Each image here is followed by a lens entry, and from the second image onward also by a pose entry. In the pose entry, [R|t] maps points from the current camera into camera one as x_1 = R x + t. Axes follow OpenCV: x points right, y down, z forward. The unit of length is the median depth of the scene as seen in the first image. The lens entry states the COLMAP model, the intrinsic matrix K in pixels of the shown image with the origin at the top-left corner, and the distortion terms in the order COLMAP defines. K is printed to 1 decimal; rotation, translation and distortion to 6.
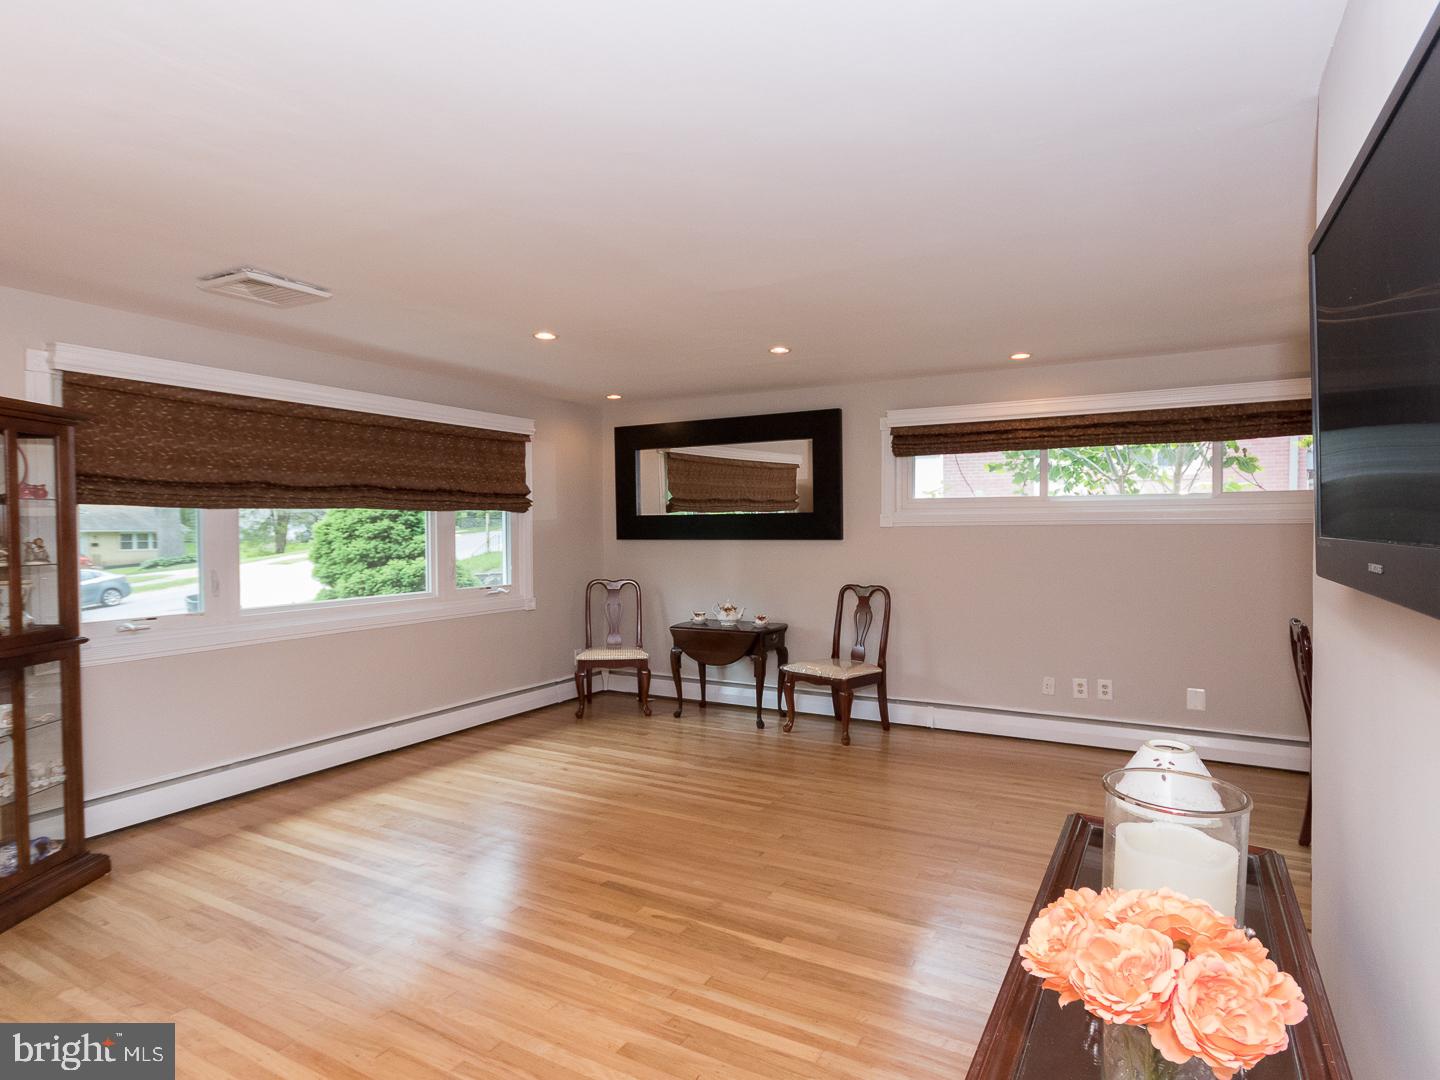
lens RADIAL K [[773.8, 0, 718.0], [0, 773.8, 540.0], [0, 0, 1]] dist [-0.002211, -0.000975]
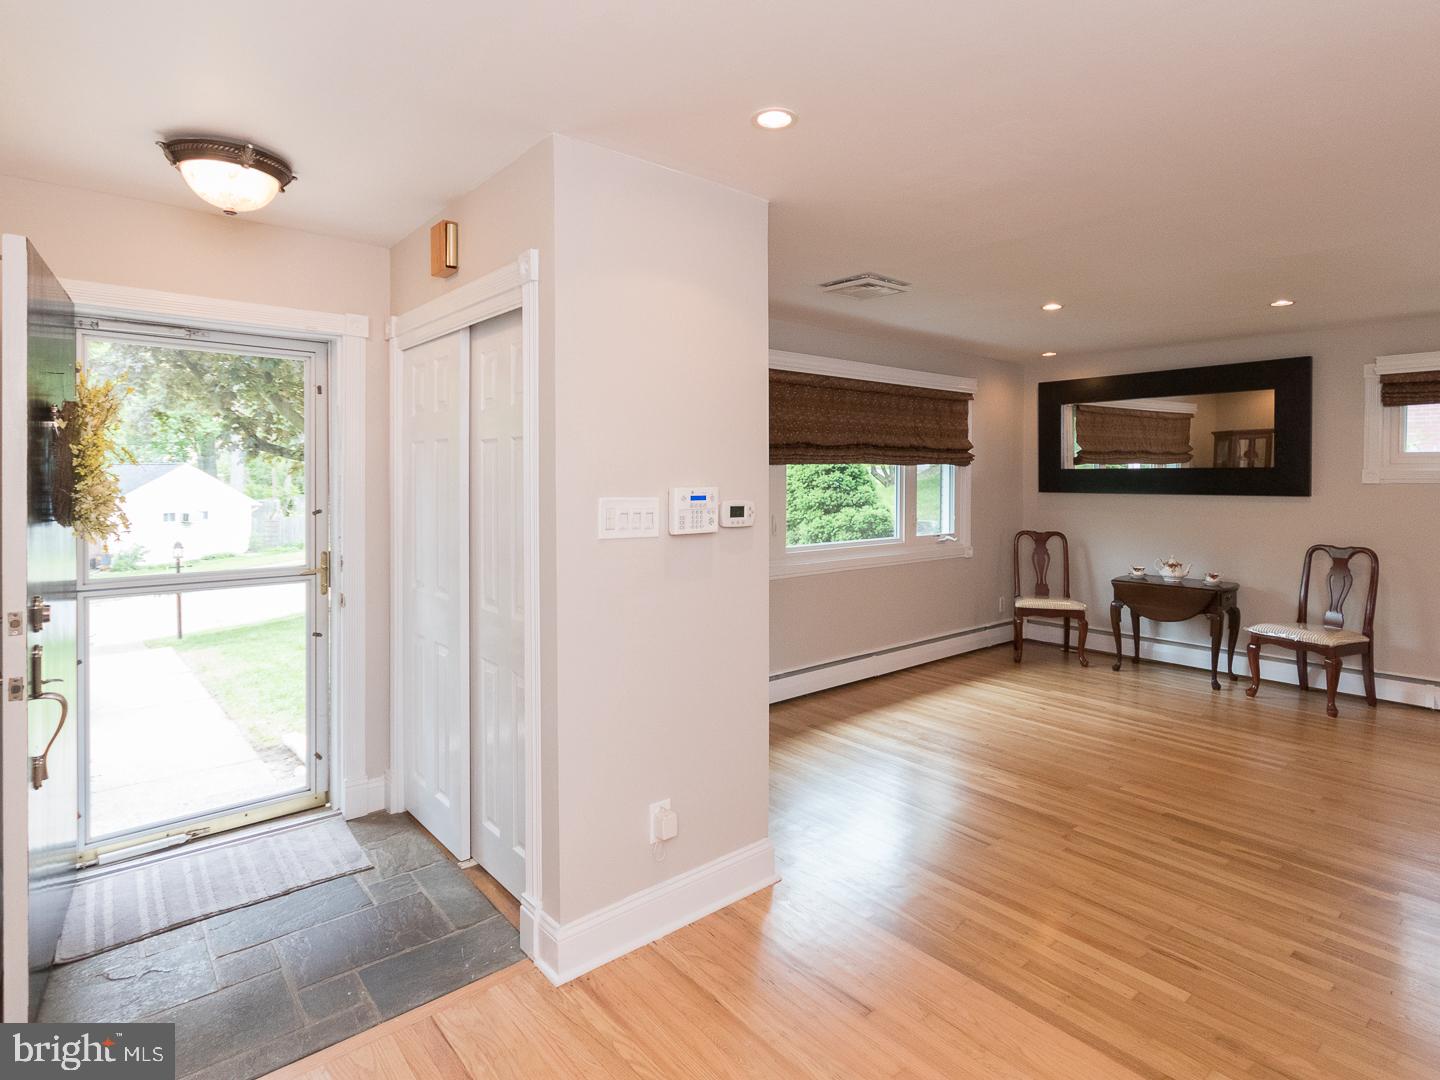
lens RADIAL K [[773.8, 0, 753.9], [0, 773.8, 476.2], [0, 0, 1]] dist [-0.002211, -0.000975]
pose [[0.941060, 0.007855, -0.338147, -0.163078], [-0.013542, 0.999804, -0.014462, -0.002088], [0.337967, 0.018189, 0.940982, -0.108199]]
